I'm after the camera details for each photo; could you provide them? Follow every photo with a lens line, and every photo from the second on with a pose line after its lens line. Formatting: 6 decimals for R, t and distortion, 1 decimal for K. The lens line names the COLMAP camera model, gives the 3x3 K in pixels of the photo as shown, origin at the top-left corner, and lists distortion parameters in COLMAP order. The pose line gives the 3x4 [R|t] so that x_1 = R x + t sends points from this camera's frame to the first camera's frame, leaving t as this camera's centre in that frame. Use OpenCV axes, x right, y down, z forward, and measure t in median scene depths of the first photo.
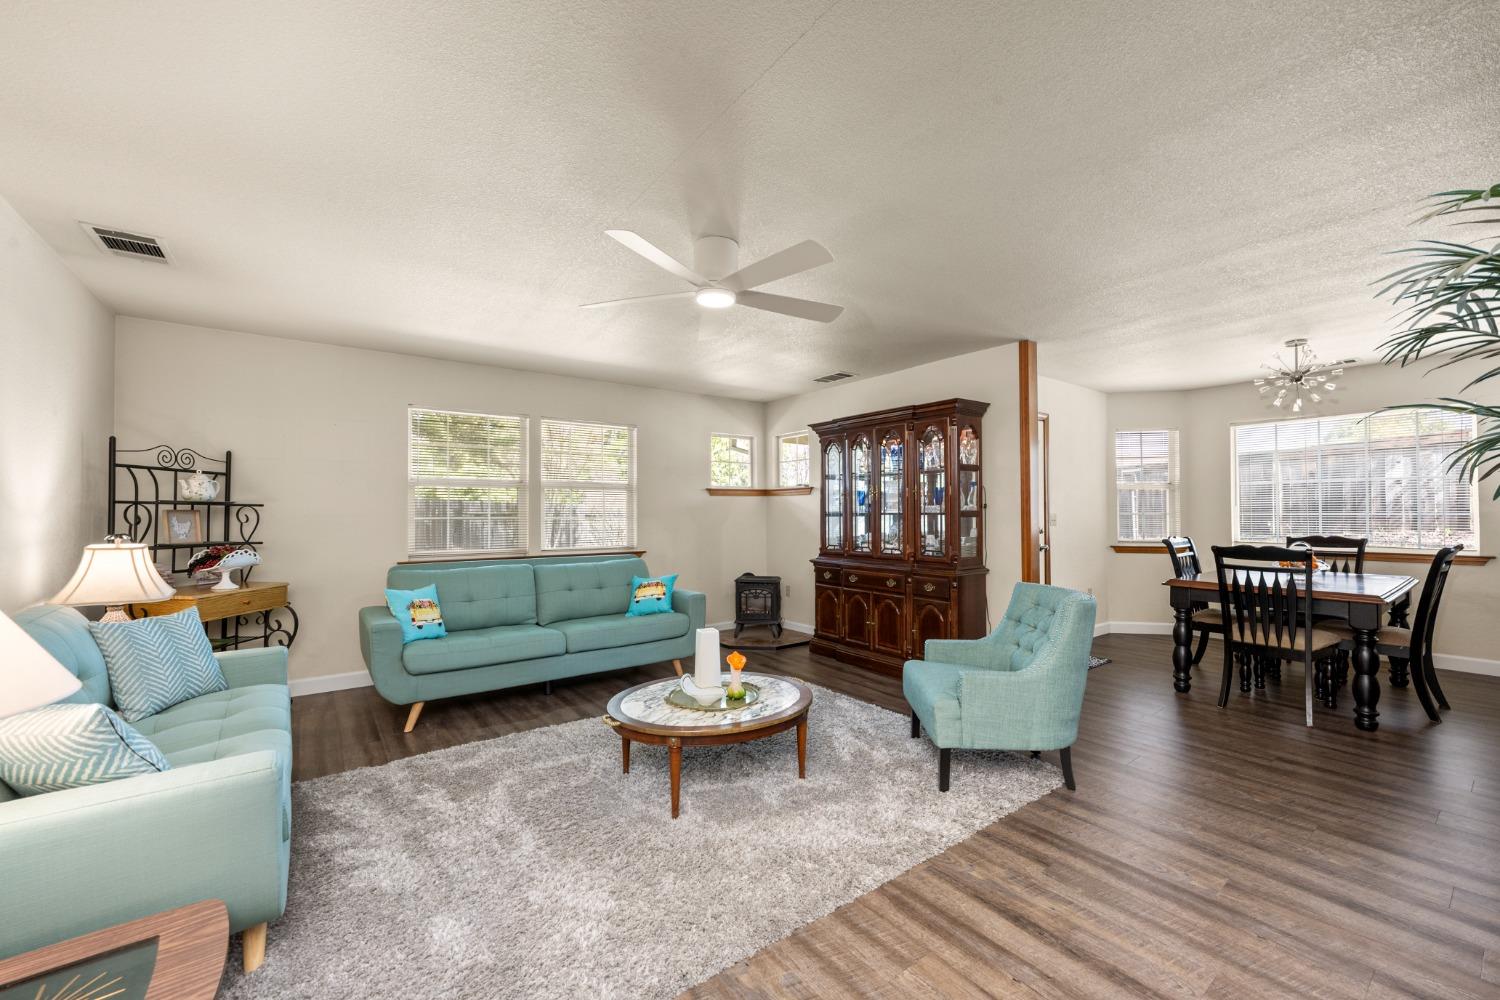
lens RADIAL K [[584.7, 0, 746.6], [0, 584.7, 508.7], [0, 0, 1]] dist [-0.000996, 0.000327]
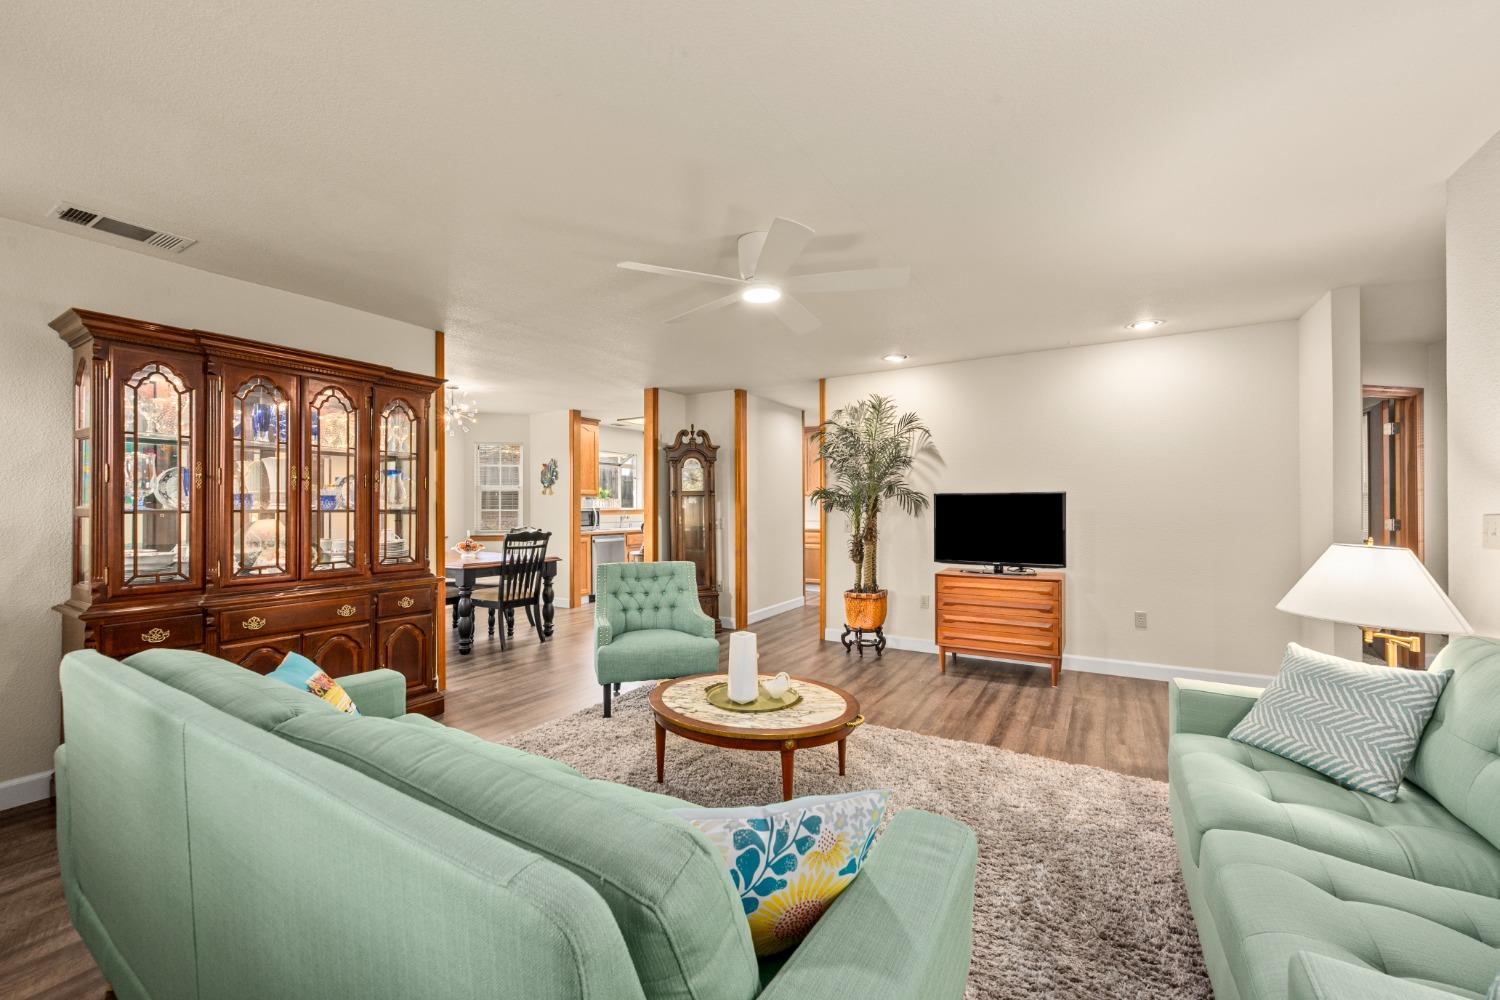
lens RADIAL K [[600.7, 0, 746.3], [0, 600.7, 505.5], [0, 0, 1]] dist [-0.001156, -0.000033]
pose [[-0.378651, 0.008968, 0.925496, -0.736851], [-0.004709, 0.999921, -0.011616, 0.010339], [-0.925527, -0.008756, -0.378579, 1.034509]]
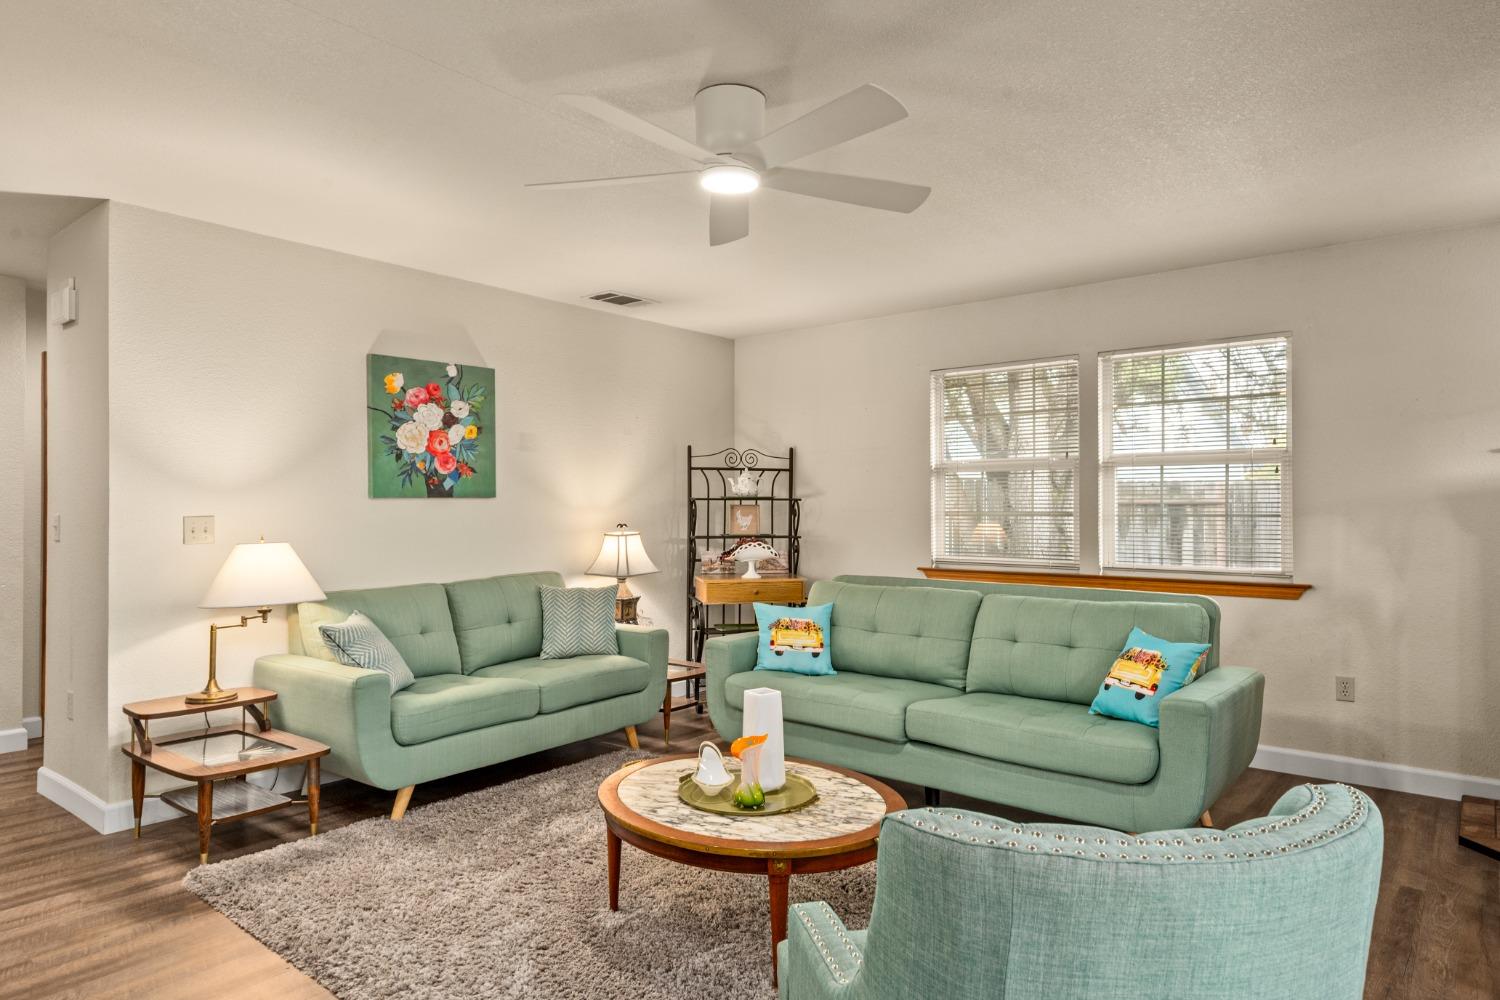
lens RADIAL K [[891.8, 0, 754.8], [0, 891.8, 506.8], [0, 0, 1]] dist [0.011572, 0.001129]
pose [[0.257452, 0.000744, -0.966291, 0.667257], [0.007902, 0.999965, 0.002875, 0.001449], [0.966259, -0.008375, 0.257437, 0.561668]]
